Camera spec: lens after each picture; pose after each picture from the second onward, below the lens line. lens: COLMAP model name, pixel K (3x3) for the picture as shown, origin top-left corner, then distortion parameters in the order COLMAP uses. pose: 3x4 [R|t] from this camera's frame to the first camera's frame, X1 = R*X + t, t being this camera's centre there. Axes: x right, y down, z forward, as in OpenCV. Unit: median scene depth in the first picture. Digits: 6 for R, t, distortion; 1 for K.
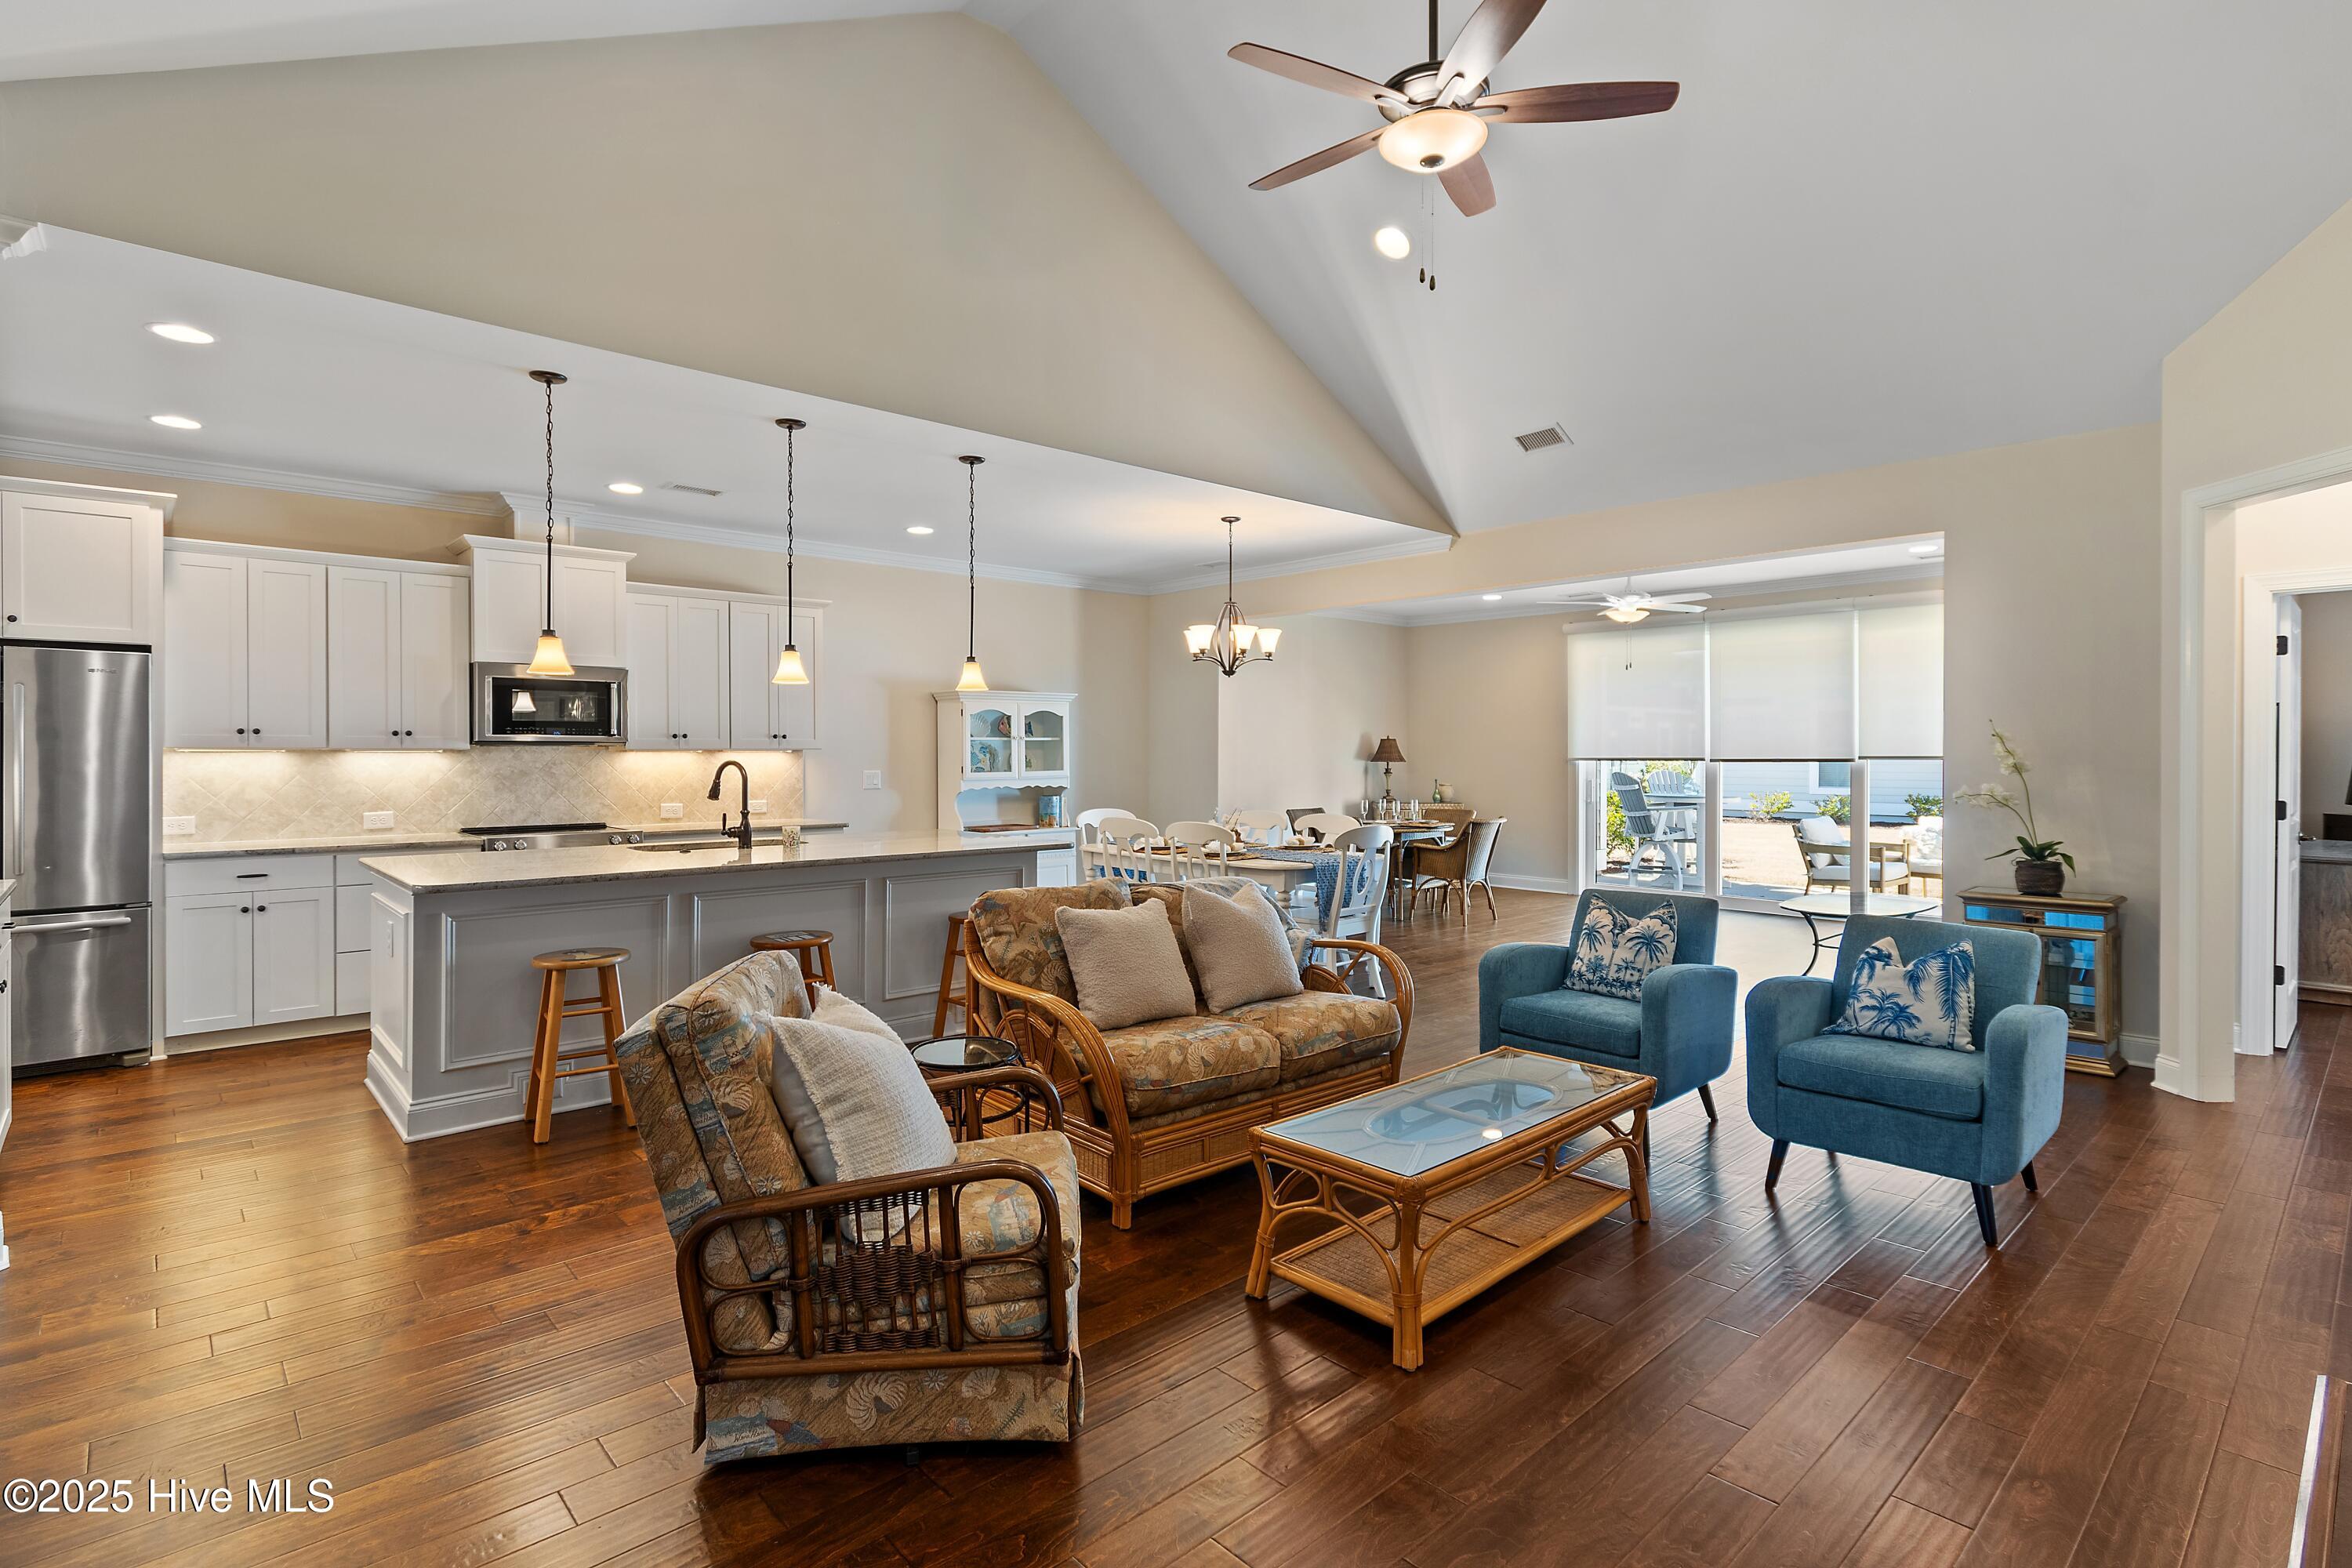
lens RADIAL K [[1145.8, 0, 1179.2], [0, 1145.8, 759.9], [0, 0, 1]] dist [0.000931, -0.001871]
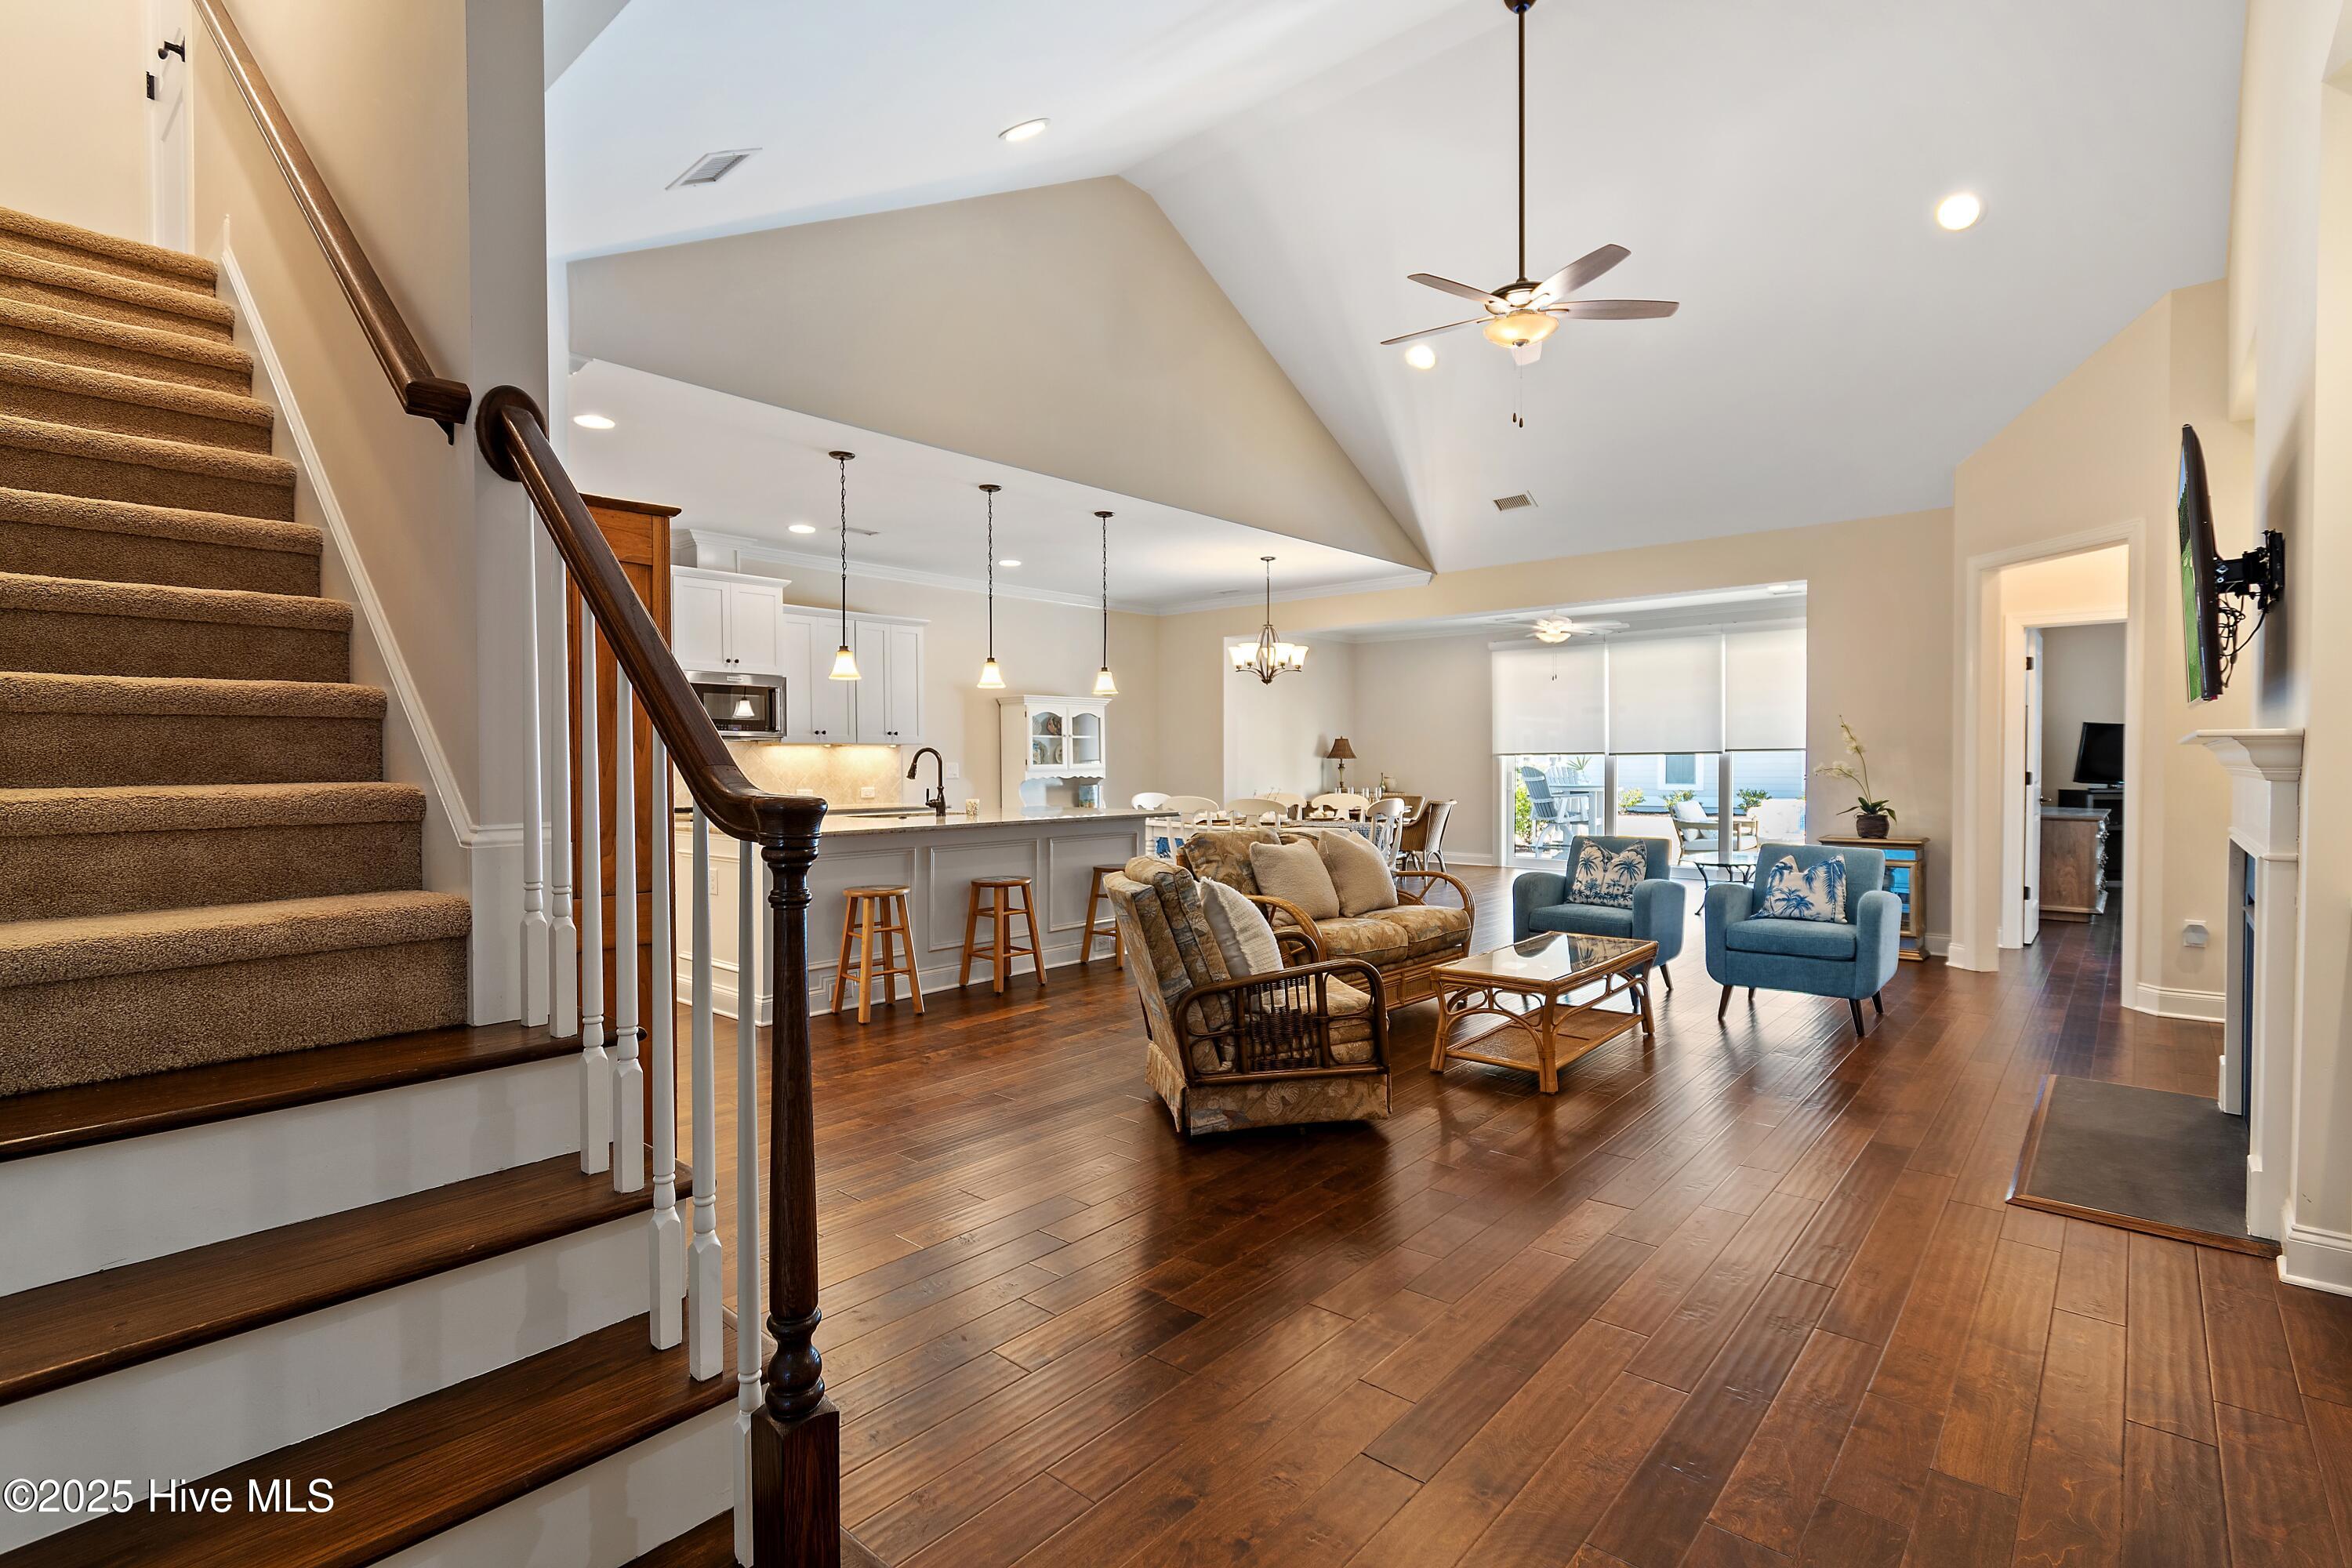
lens RADIAL K [[1116.1, 0, 1176.0], [0, 1116.1, 784.0], [0, 0, 1]] dist [0.001694, 0.000300]
pose [[0.993704, -0.007343, 0.111792, -0.310444], [0.005879, 0.999893, 0.013419, 0.031485], [-0.111879, -0.012677, 0.993641, -0.330612]]
